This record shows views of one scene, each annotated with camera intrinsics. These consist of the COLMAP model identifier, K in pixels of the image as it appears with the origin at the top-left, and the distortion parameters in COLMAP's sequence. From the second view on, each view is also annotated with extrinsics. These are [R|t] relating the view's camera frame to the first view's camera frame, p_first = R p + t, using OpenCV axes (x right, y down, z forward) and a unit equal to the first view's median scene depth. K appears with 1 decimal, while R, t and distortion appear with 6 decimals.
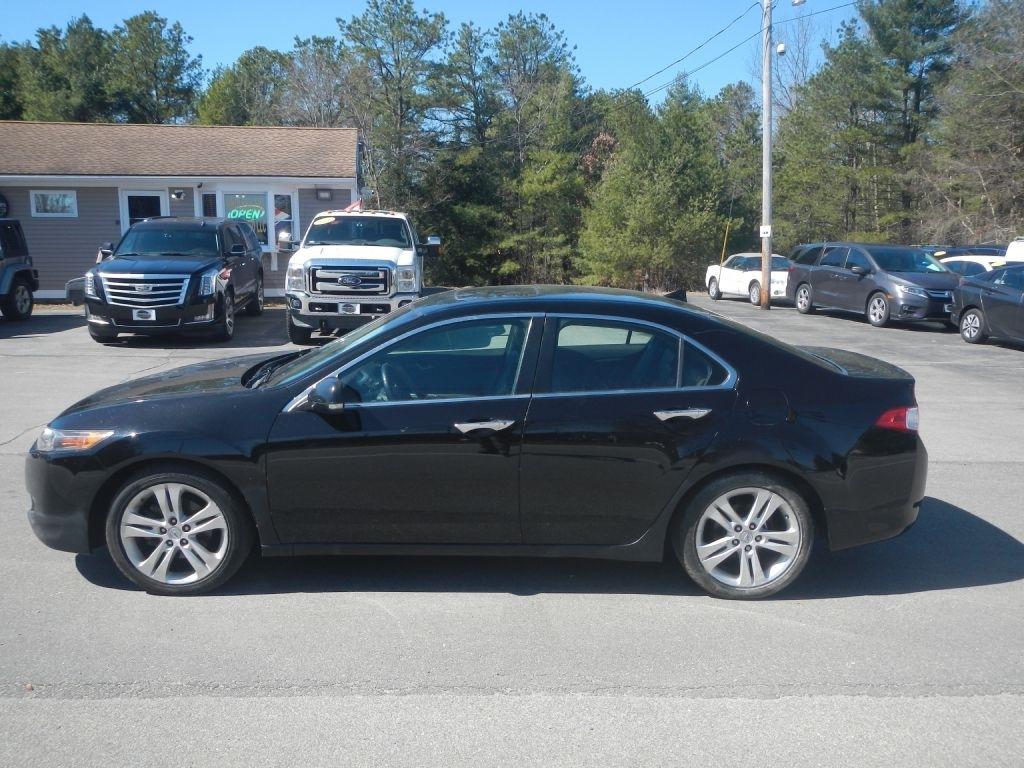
lens RADIAL K [[847.1, 0, 517.0], [0, 847.1, 381.5], [0, 0, 1]] dist [-0.007700, 0.004986]
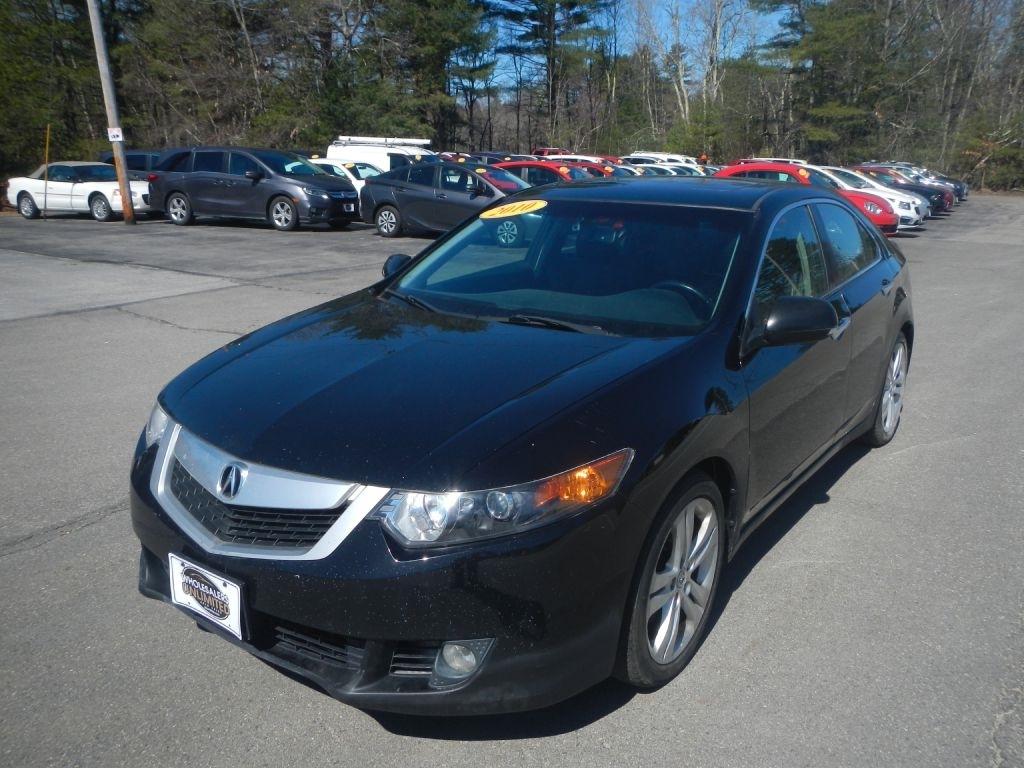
lens RADIAL K [[847.1, 0, 512.1], [0, 847.1, 383.2], [0, 0, 1]] dist [-0.007700, 0.004986]
pose [[0.608949, -0.217000, 0.762949, -0.250896], [0.138054, 0.976166, 0.167455, -0.023053], [-0.781103, 0.003357, 0.624393, 0.189900]]
